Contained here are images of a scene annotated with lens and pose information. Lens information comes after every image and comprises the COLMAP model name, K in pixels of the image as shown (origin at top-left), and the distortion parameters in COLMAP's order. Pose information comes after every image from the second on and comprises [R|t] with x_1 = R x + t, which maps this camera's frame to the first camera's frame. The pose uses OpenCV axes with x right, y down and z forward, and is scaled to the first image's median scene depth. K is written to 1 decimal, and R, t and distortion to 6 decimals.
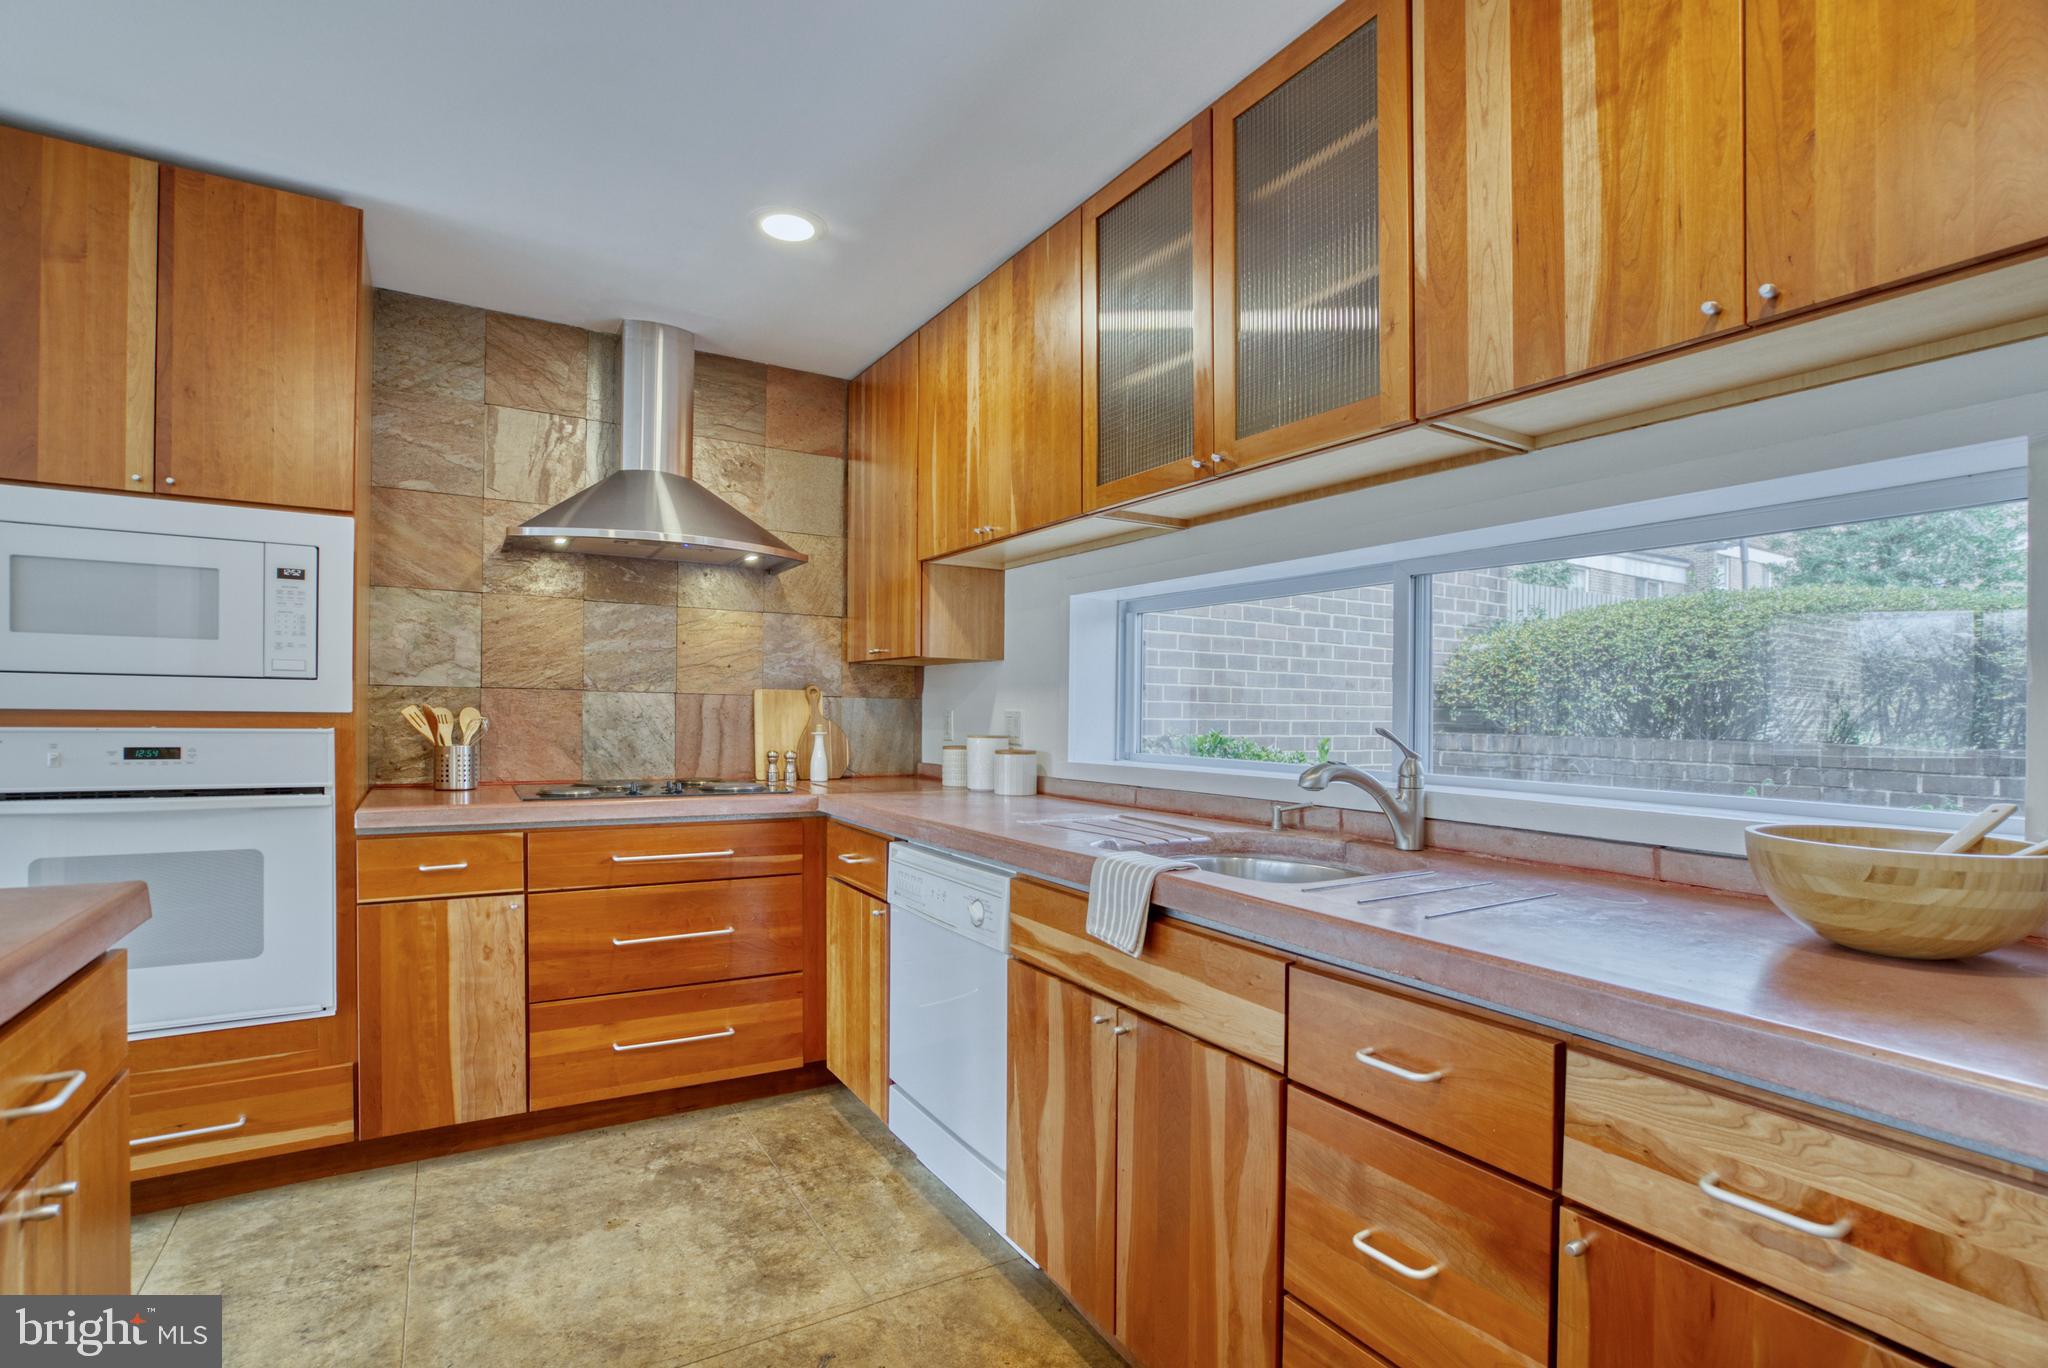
lens RADIAL K [[984.9, 0, 1029.0], [0, 984.9, 740.4], [0, 0, 1]] dist [-0.054110, 0.020997]
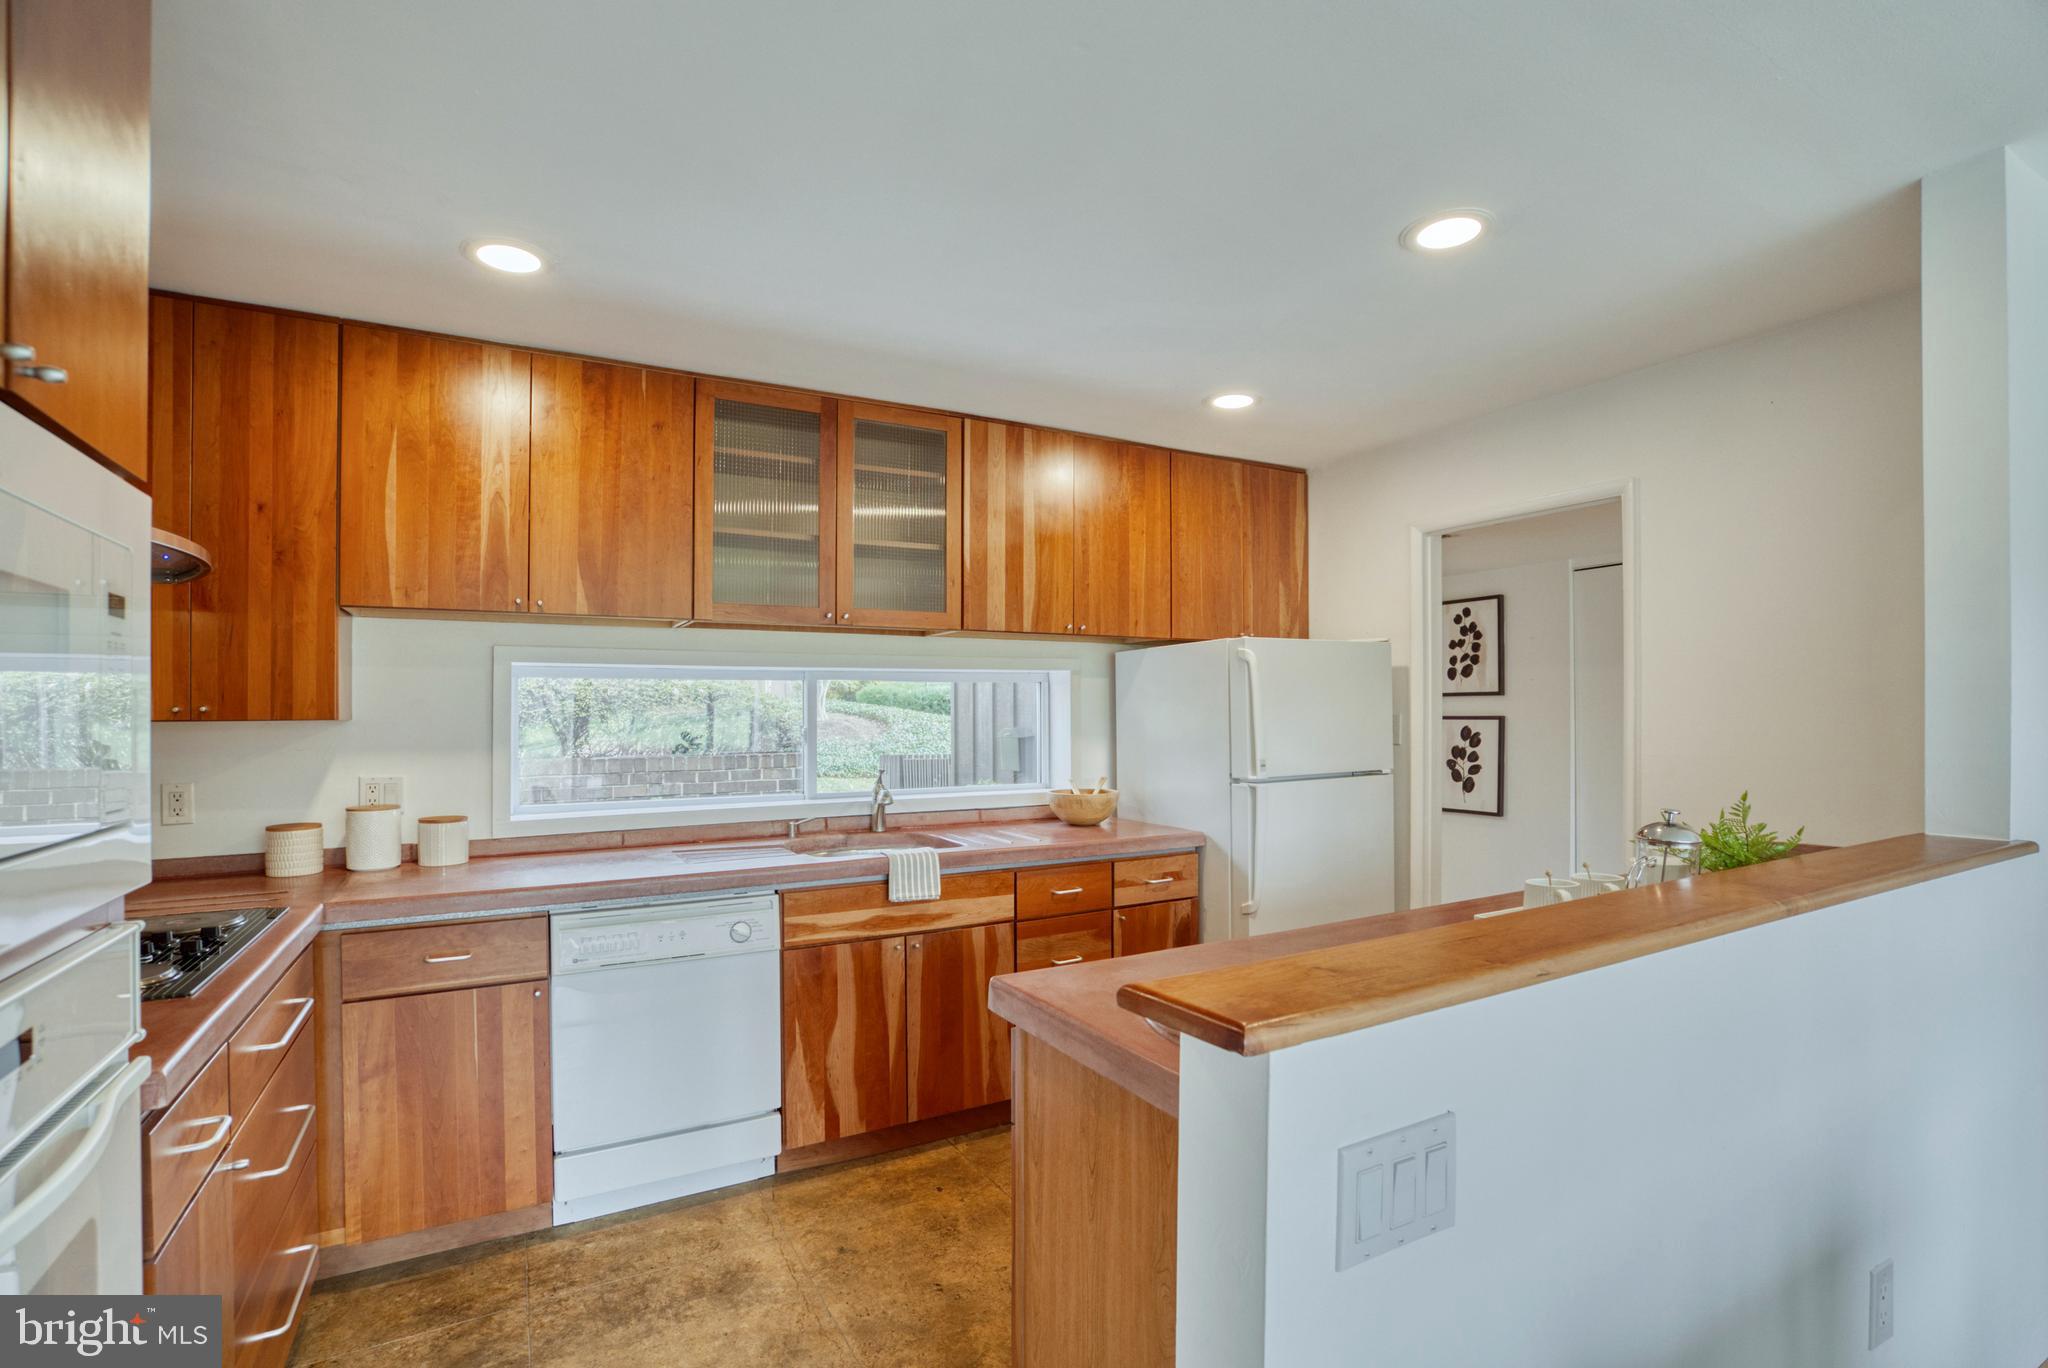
lens RADIAL K [[970.9, 0, 1056.6], [0, 970.9, 694.2], [0, 0, 1]] dist [-0.079781, 0.041575]
pose [[-0.002138, 0.002704, 0.999994, -1.051424], [0.035758, 0.999357, -0.002626, -0.096919], [-0.999358, 0.035752, -0.002233, 0.447251]]
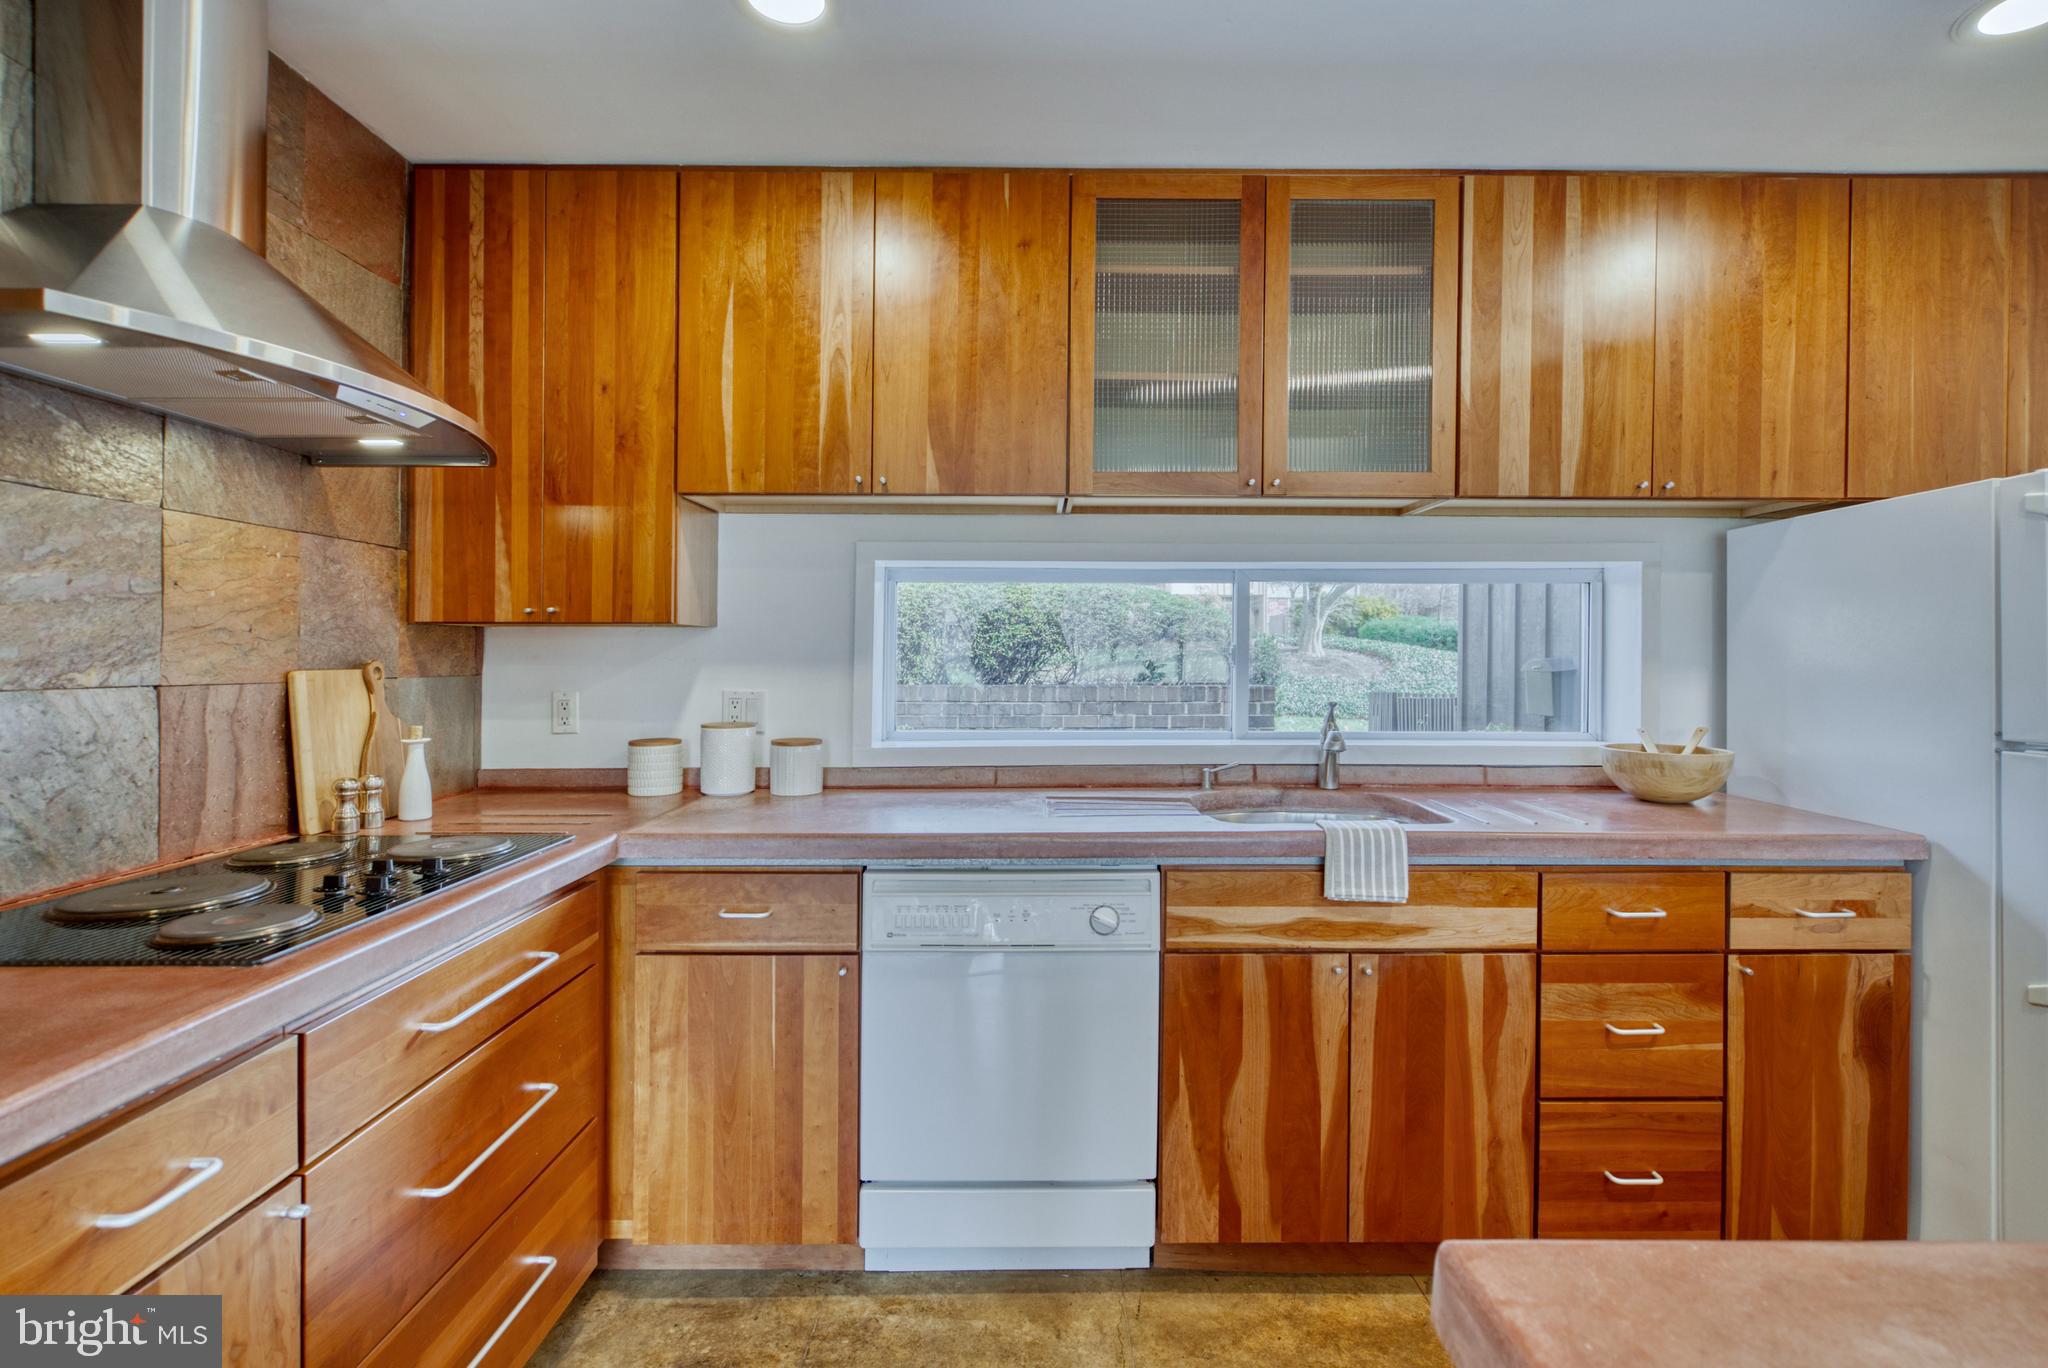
lens RADIAL K [[975.2, 0, 1041.6], [0, 975.2, 663.6], [0, 0, 1]] dist [0.000010, 0.000612]
pose [[0.498767, -0.024610, 0.866387, -0.688766], [0.031576, 0.999449, 0.010211, -0.062013], [-0.866161, 0.022264, 0.499269, 0.457474]]
